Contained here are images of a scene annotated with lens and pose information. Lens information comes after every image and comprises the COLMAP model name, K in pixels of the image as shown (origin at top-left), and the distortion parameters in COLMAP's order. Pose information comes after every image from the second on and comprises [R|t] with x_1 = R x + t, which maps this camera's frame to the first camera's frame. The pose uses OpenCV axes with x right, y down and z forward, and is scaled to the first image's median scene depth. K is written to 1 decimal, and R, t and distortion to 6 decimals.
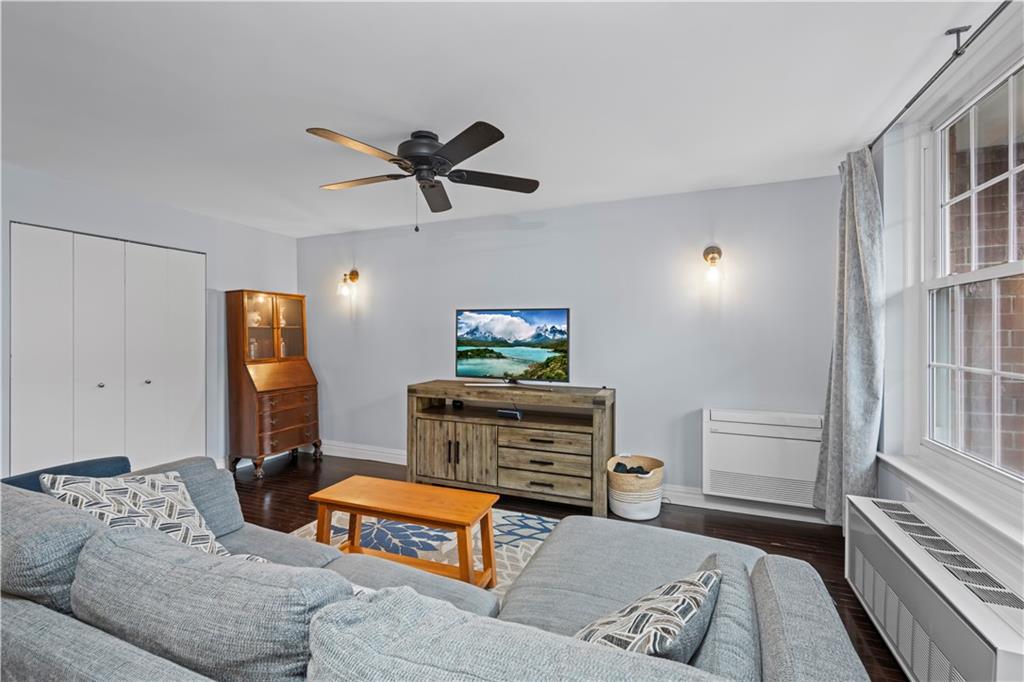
lens RADIAL K [[433.1, 0, 516.0], [0, 433.1, 335.2], [0, 0, 1]] dist [-0.000546, -0.000022]
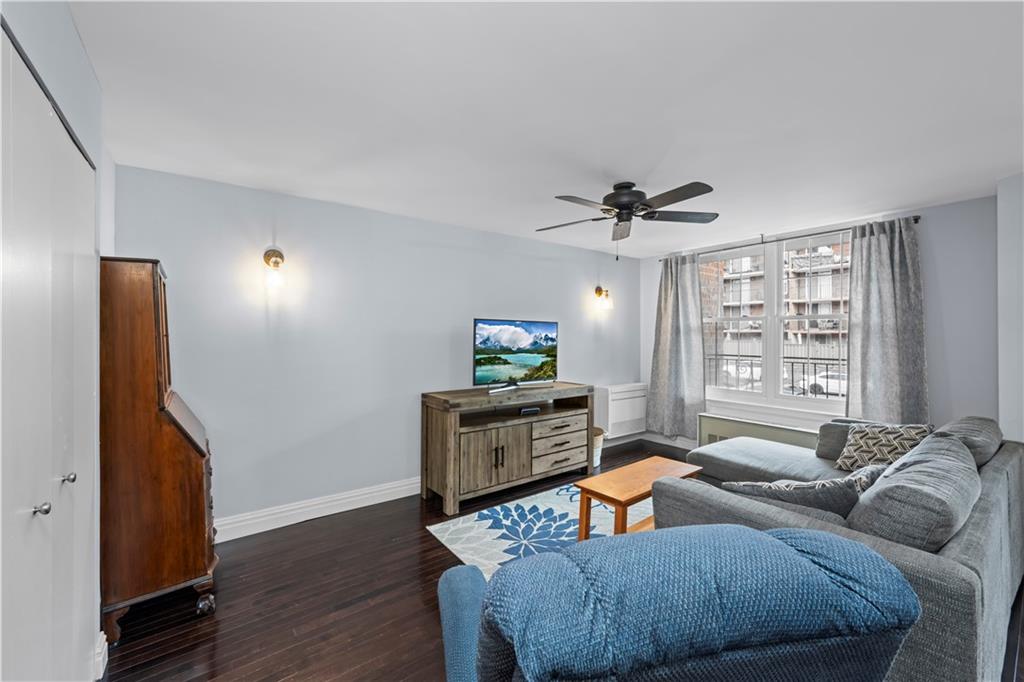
lens RADIAL K [[405.0, 0, 514.0], [0, 405.0, 337.2], [0, 0, 1]] dist [0.003505, 0.000764]
pose [[0.515987, -0.000755, 0.856596, -0.928553], [0.000808, 1.000000, 0.000395, -0.016798], [-0.856596, 0.000488, 0.515988, 0.456062]]
